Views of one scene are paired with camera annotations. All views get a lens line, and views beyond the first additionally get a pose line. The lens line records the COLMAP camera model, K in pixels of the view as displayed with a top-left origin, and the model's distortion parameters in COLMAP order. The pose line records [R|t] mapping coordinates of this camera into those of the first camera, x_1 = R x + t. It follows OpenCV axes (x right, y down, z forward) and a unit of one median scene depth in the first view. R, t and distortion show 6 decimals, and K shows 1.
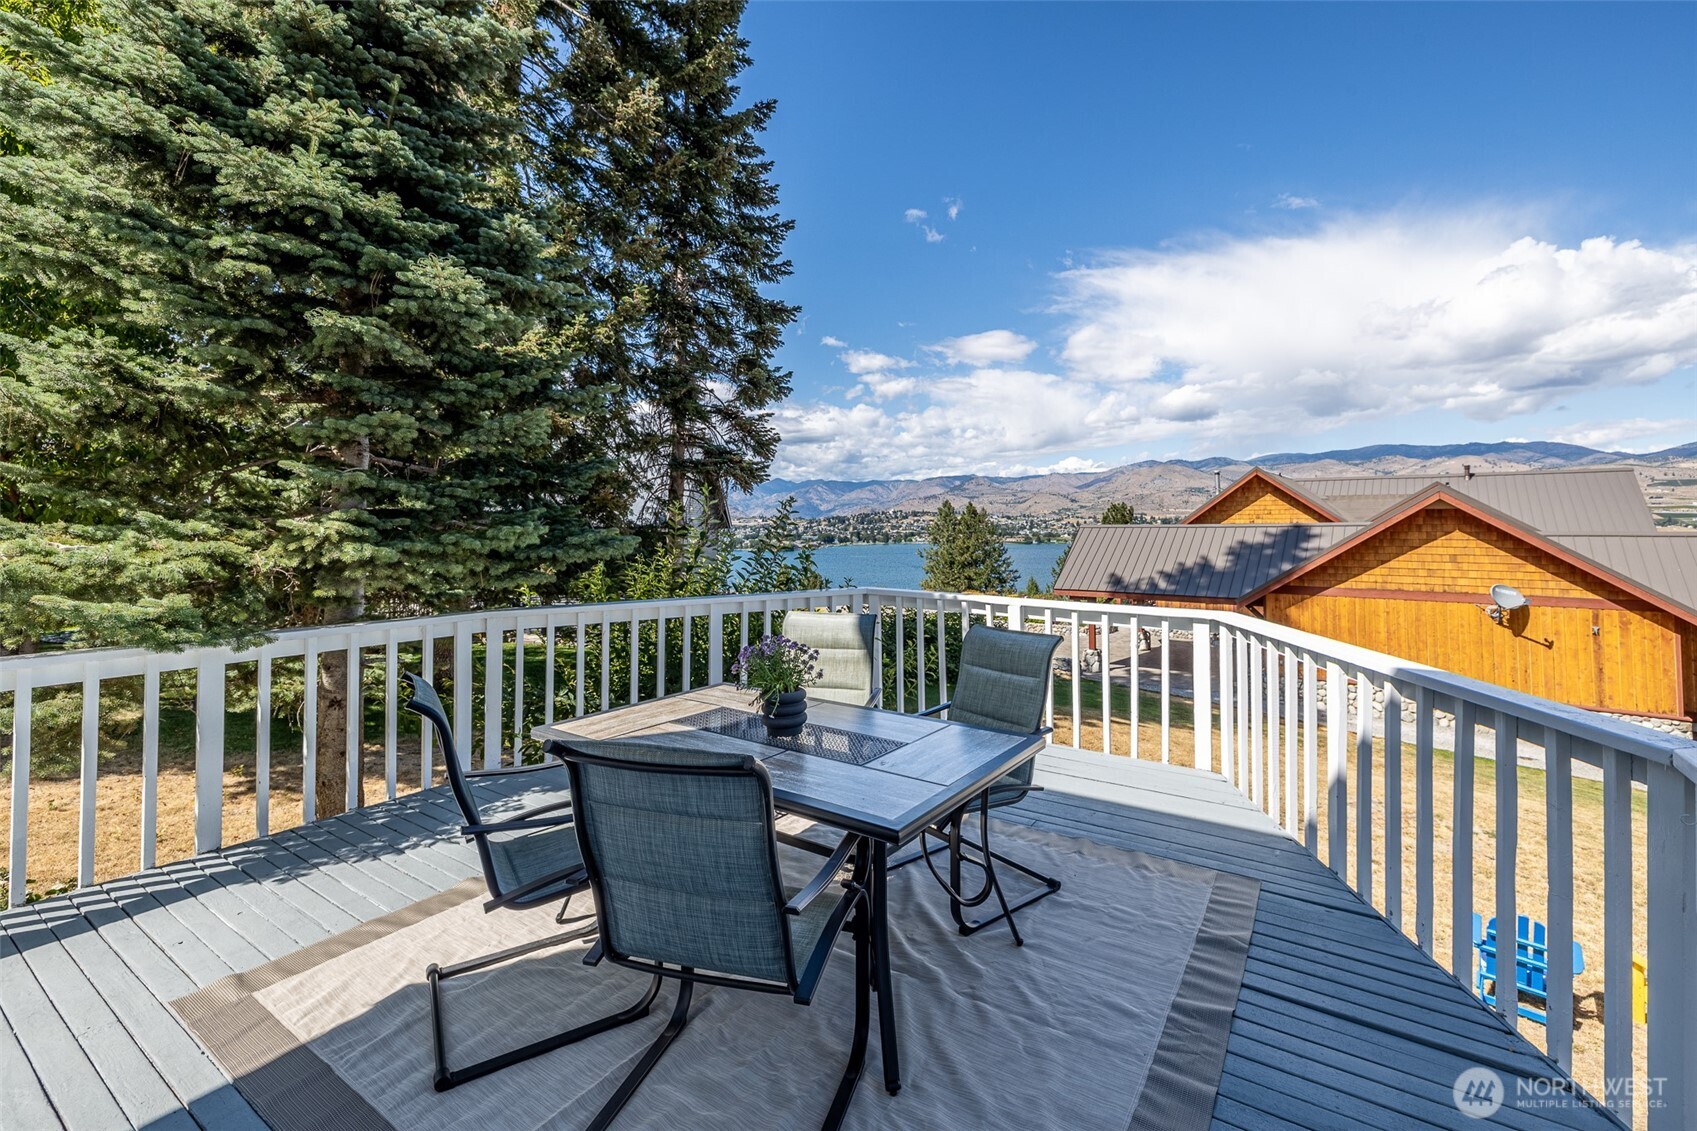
lens RADIAL K [[728.5, 0, 849.4], [0, 728.5, 515.5], [0, 0, 1]] dist [-0.003060, -0.000697]
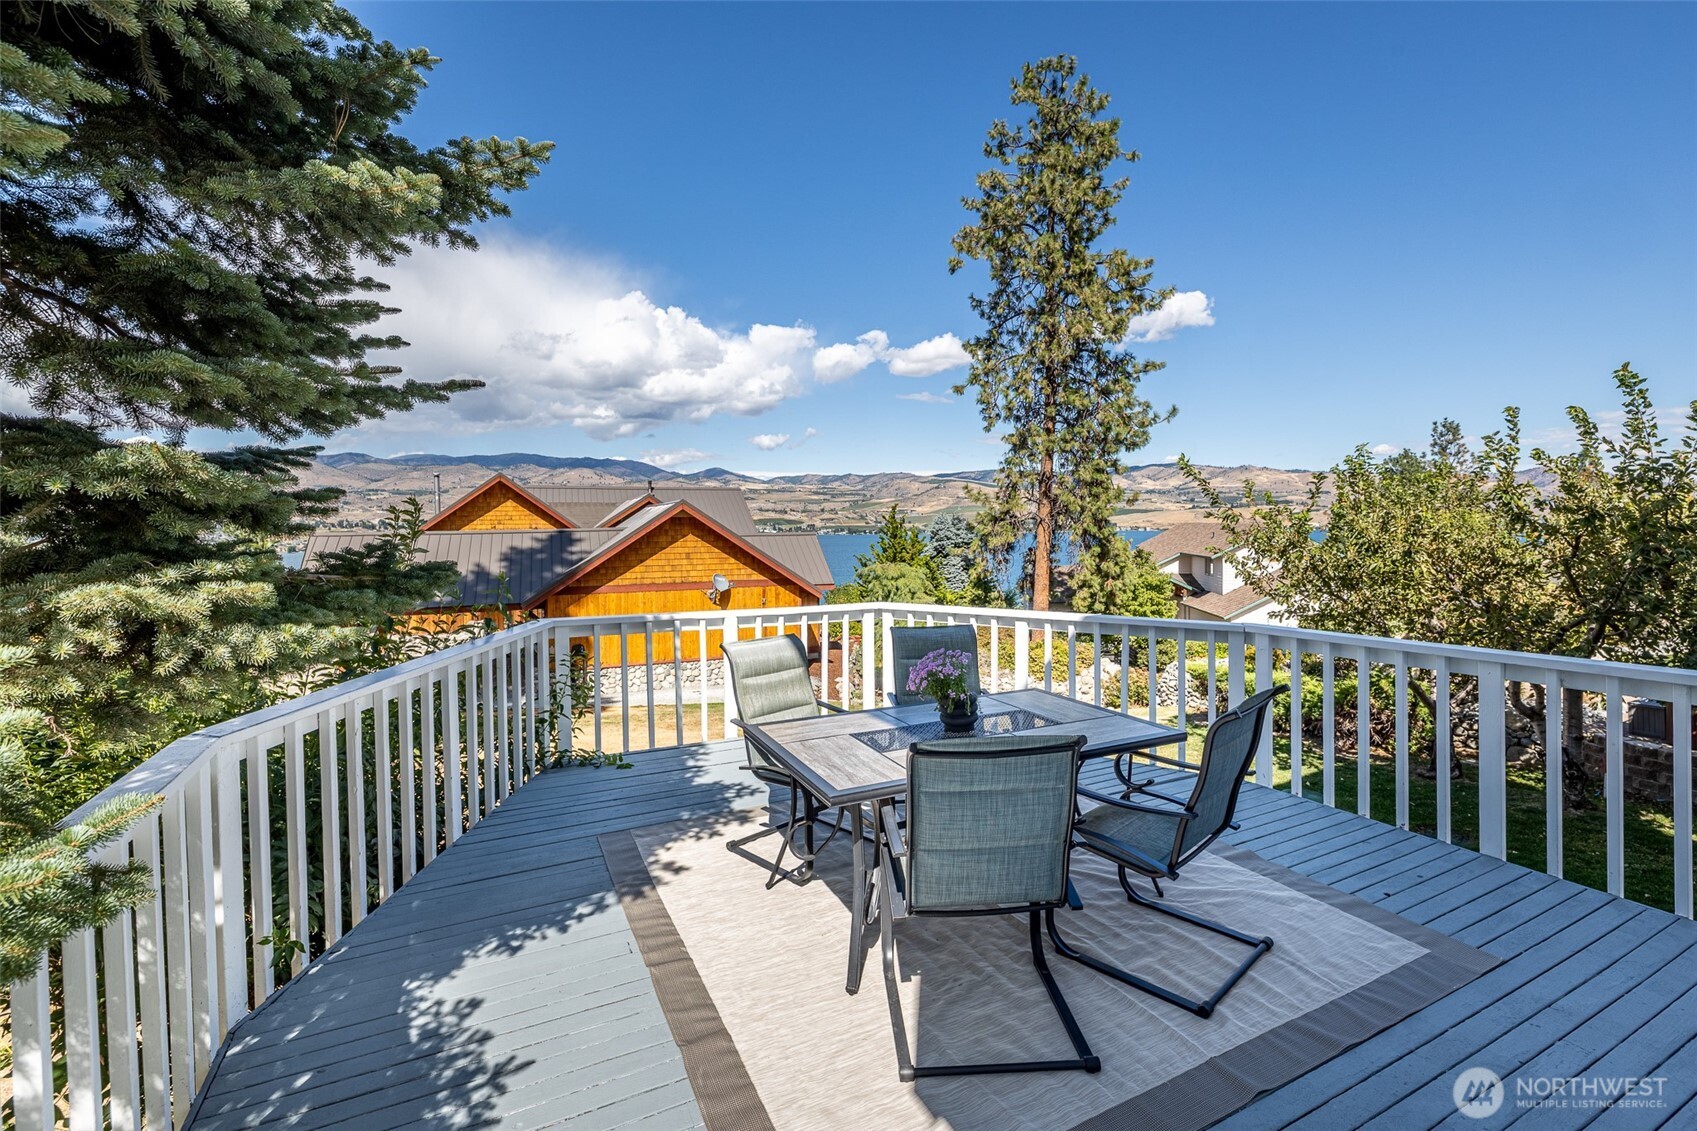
lens RADIAL K [[760.4, 0, 851.7], [0, 760.4, 585.5], [0, 0, 1]] dist [-0.000342, 0.000173]
pose [[0.488719, -0.074330, 0.869269, -0.160064], [-0.002954, 0.996217, 0.086845, -0.004940], [-0.872436, -0.045011, 0.486651, 0.074526]]
